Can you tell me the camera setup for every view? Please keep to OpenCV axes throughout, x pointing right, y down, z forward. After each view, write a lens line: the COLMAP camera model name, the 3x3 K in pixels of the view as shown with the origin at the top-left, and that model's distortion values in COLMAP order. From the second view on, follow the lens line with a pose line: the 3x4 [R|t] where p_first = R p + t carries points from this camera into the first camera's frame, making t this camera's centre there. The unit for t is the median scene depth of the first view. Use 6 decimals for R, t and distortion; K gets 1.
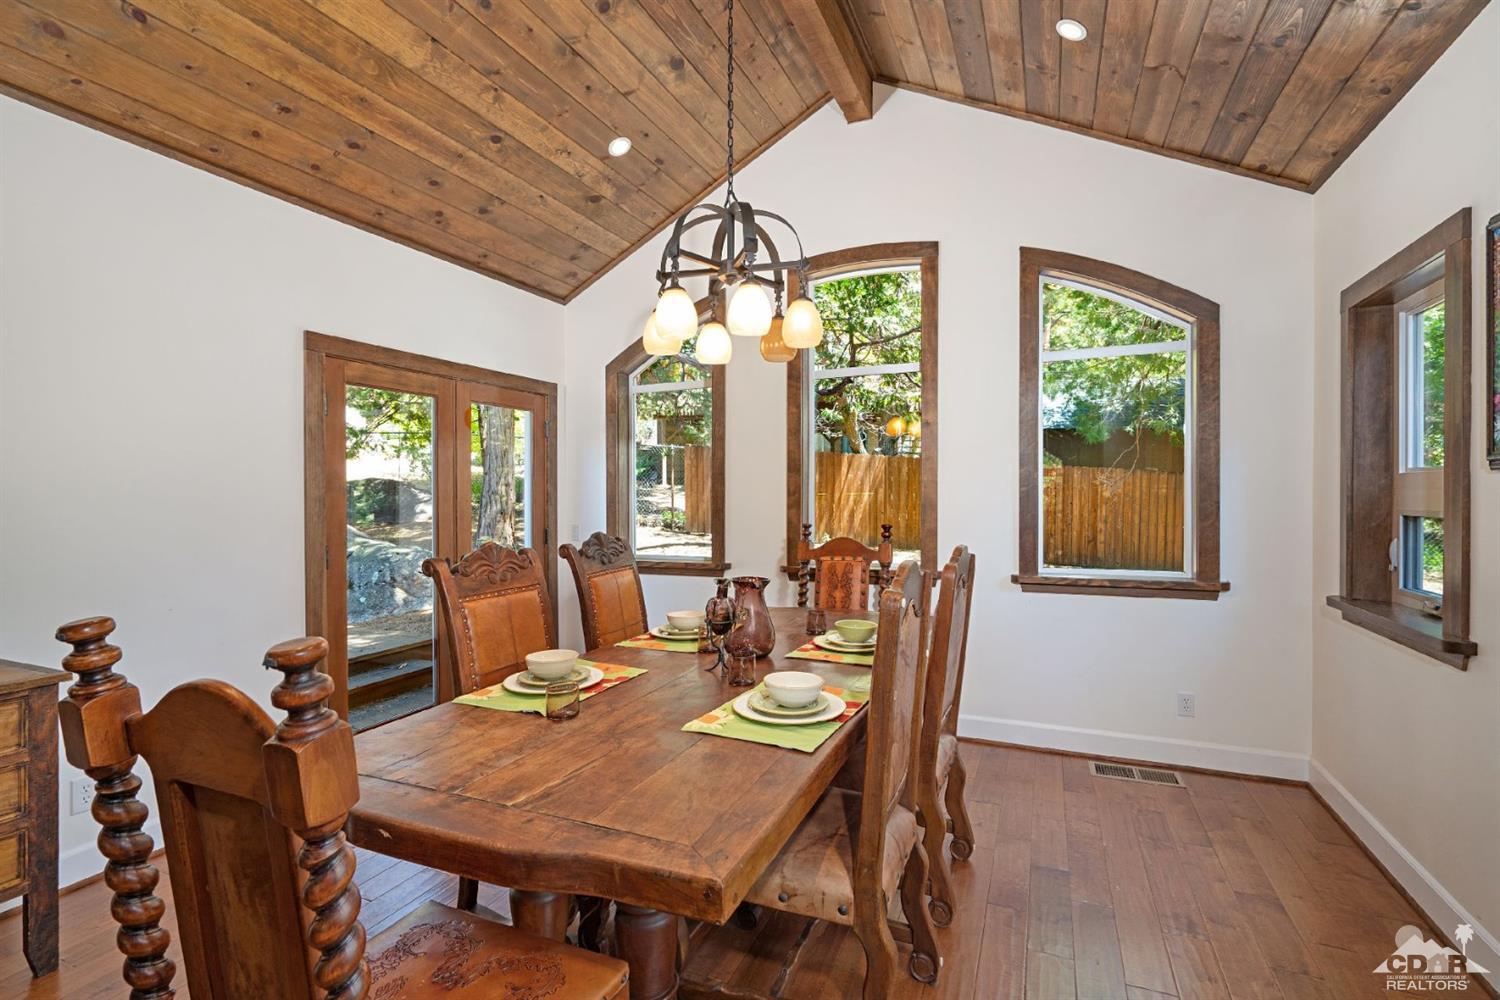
lens RADIAL K [[685.6, 0, 750.8], [0, 685.6, 496.5], [0, 0, 1]] dist [0.000040, -0.000397]
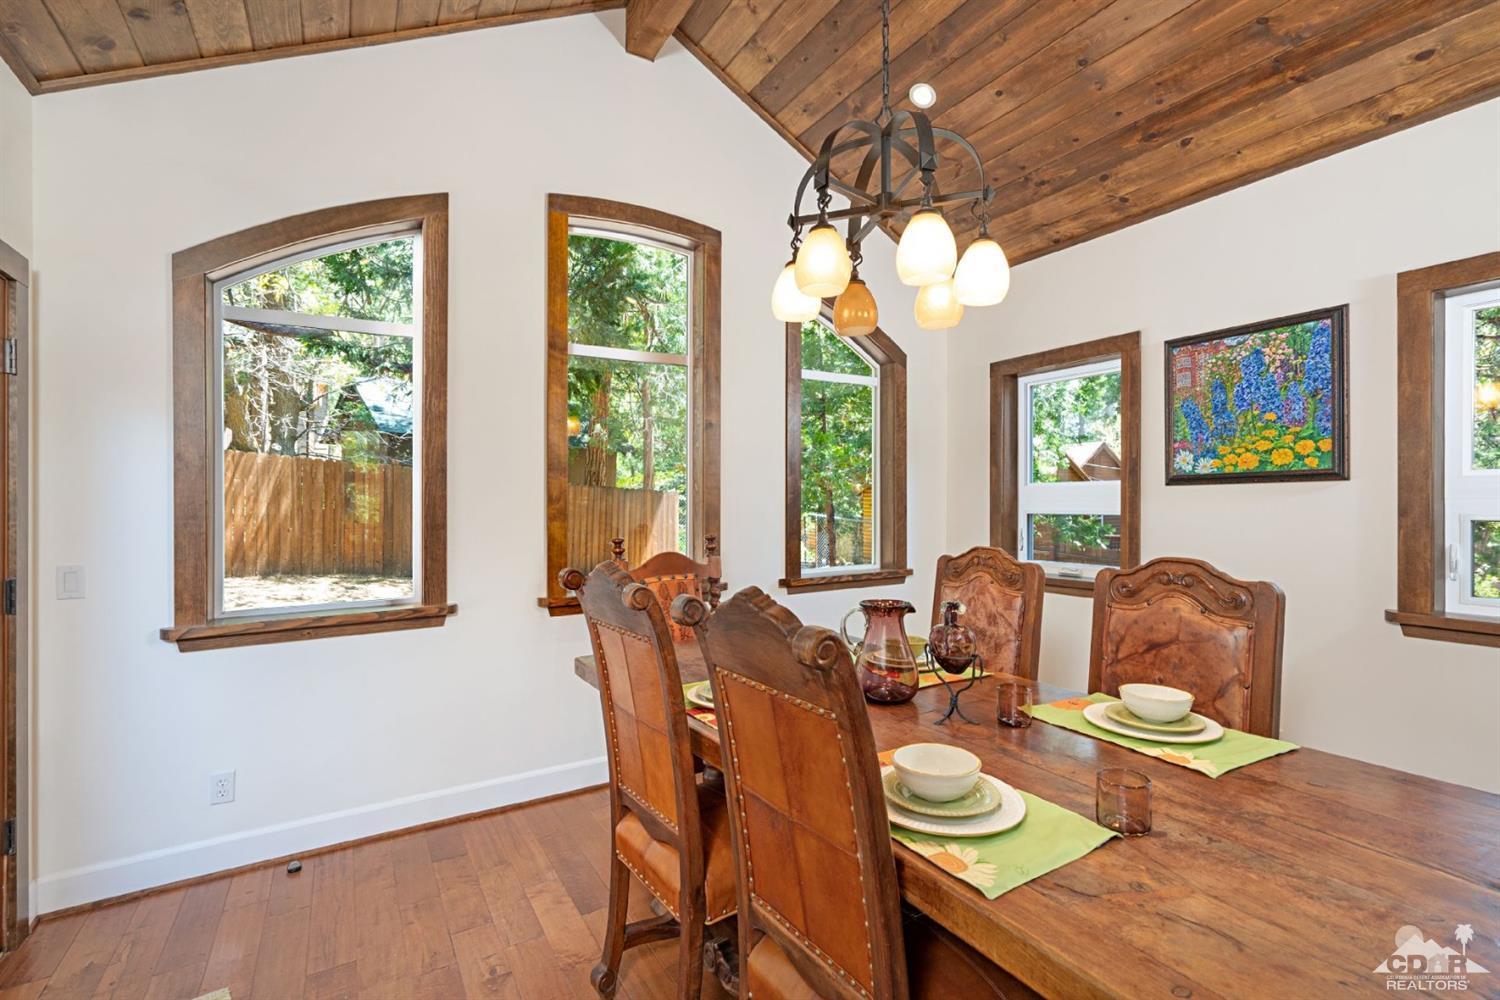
lens RADIAL K [[685.6, 0, 757.9], [0, 685.6, 512.9], [0, 0, 1]] dist [0.000040, -0.000397]
pose [[0.579627, -0.007971, 0.814843, -0.383413], [0.003251, 0.999967, 0.007470, 0.004281], [-0.814875, -0.001681, 0.579634, 0.341518]]
